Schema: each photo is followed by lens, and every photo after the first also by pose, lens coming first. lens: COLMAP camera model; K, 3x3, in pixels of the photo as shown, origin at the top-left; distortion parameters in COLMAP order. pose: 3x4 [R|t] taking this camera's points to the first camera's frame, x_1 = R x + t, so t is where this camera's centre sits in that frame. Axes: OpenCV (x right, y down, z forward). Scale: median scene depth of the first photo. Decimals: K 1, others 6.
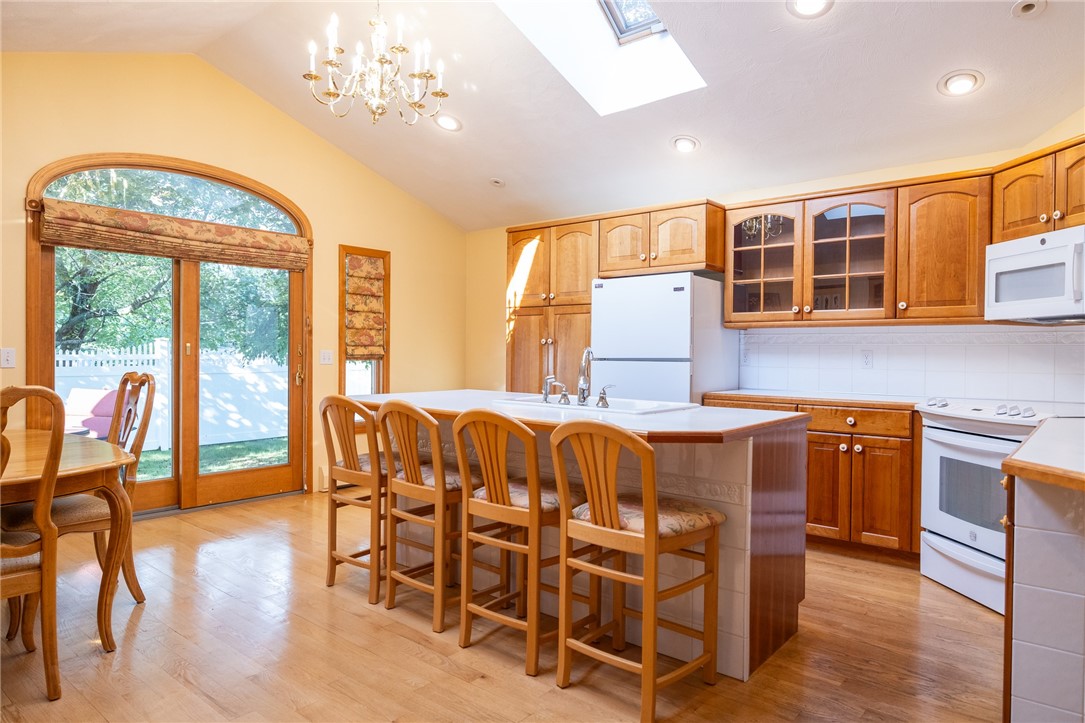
lens RADIAL K [[663.3, 0, 541.3], [0, 663.3, 359.0], [0, 0, 1]] dist [-0.024764, 0.002407]
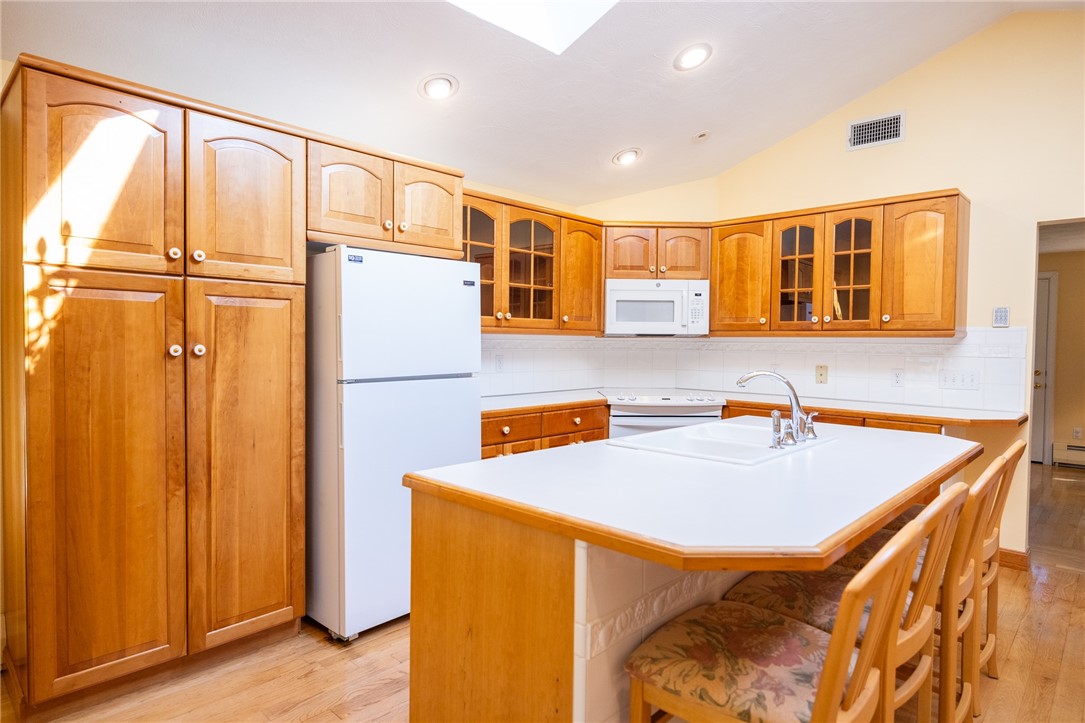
lens RADIAL K [[598.6, 0, 542.1], [0, 598.6, 360.8], [0, 0, 1]] dist [0.000701, 0.000159]
pose [[0.079895, -0.041480, 0.995940, -0.402116], [-0.006995, 0.999086, 0.042172, -0.036813], [-0.996779, -0.010336, 0.079532, 0.707912]]
